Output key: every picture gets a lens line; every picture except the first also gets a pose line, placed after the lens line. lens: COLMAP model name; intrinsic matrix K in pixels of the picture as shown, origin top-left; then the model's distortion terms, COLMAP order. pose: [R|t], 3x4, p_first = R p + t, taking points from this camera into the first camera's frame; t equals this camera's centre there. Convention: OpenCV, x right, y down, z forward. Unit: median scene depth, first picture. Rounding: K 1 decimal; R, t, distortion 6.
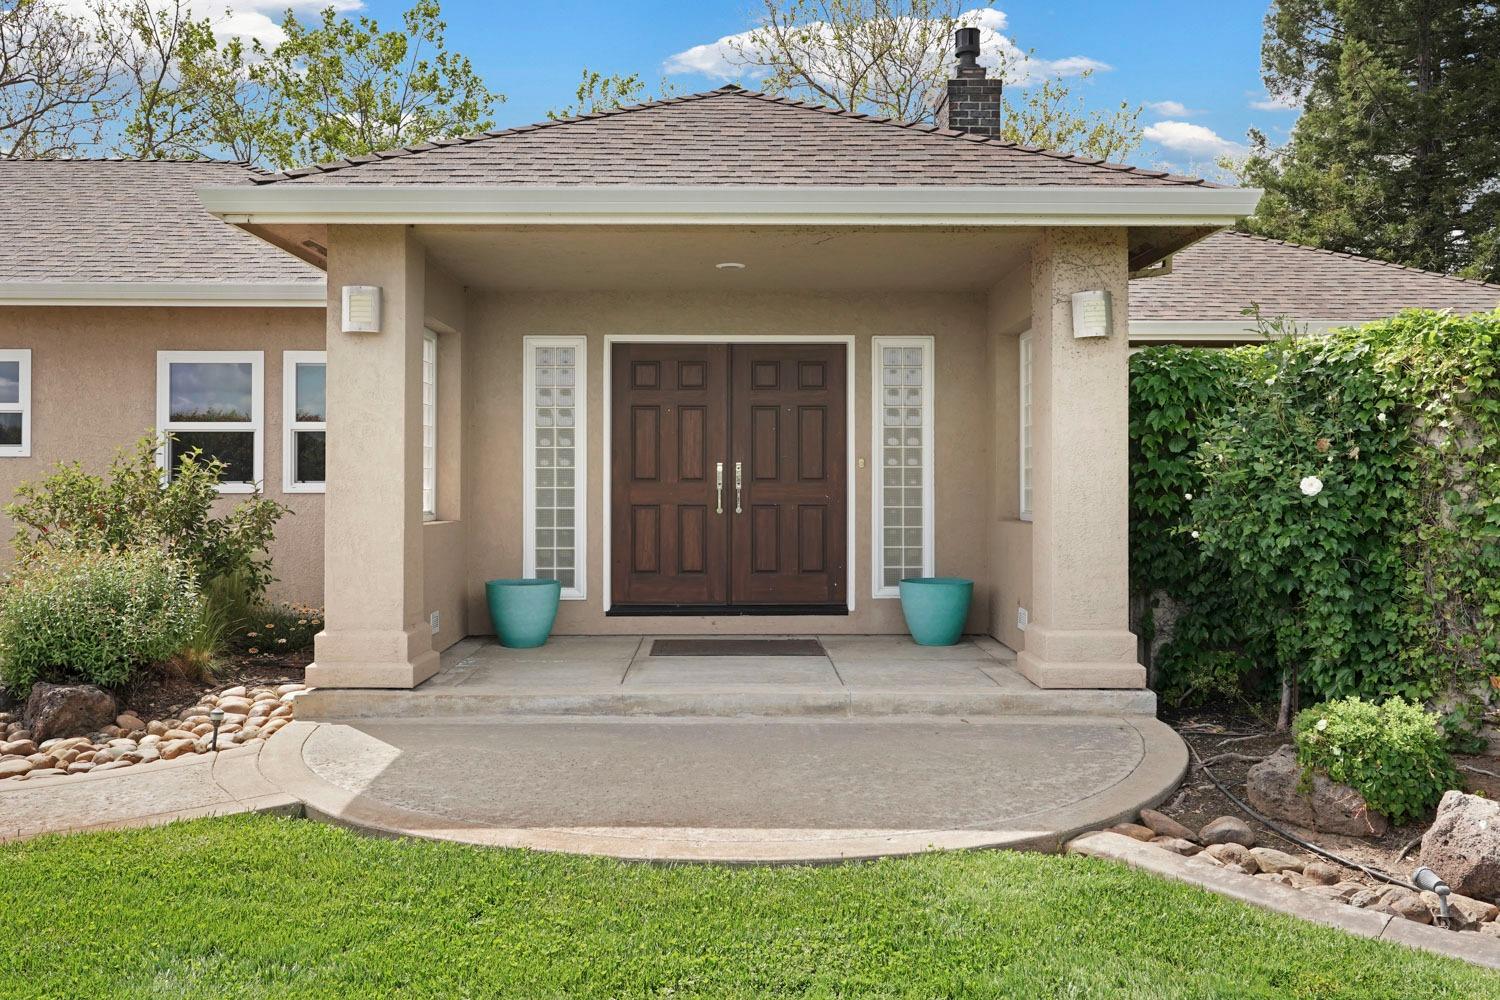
lens RADIAL K [[1168.4, 0, 751.3], [0, 1168.4, 499.7], [0, 0, 1]] dist [0.007483, 0.002859]
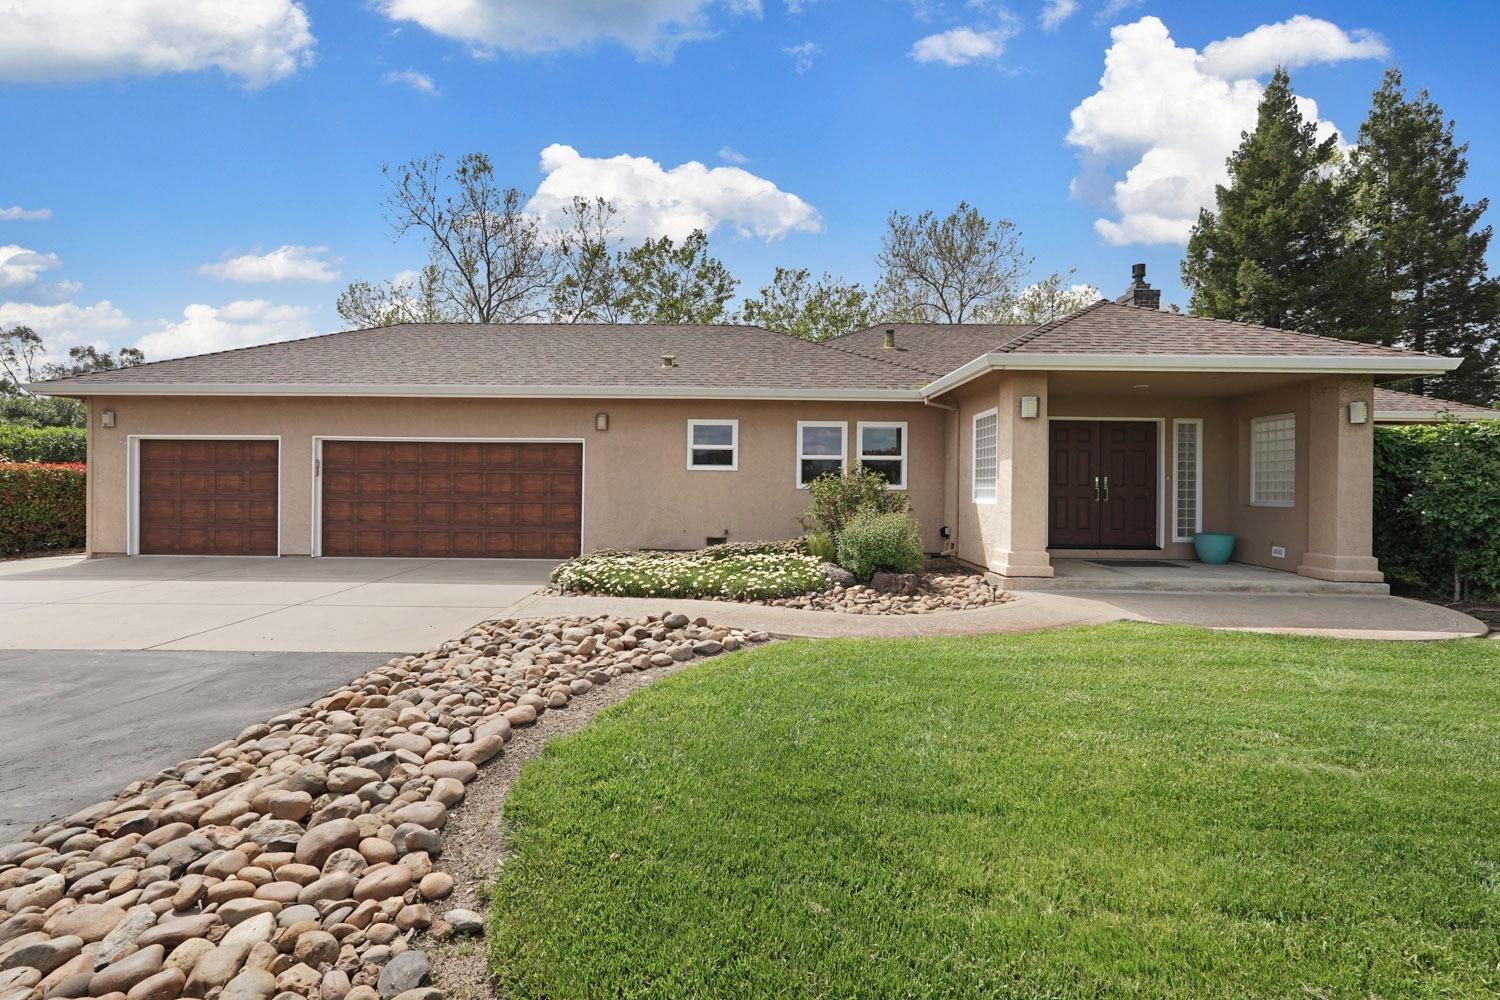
lens RADIAL K [[650.8, 0, 746.4], [0, 650.8, 500.8], [0, 0, 1]] dist [0.002670, 0.000436]
pose [[0.999737, 0.012222, -0.019391, -0.642558], [-0.012096, 0.999905, 0.006582, 0.010894], [0.019469, -0.006346, 0.999790, -0.192460]]
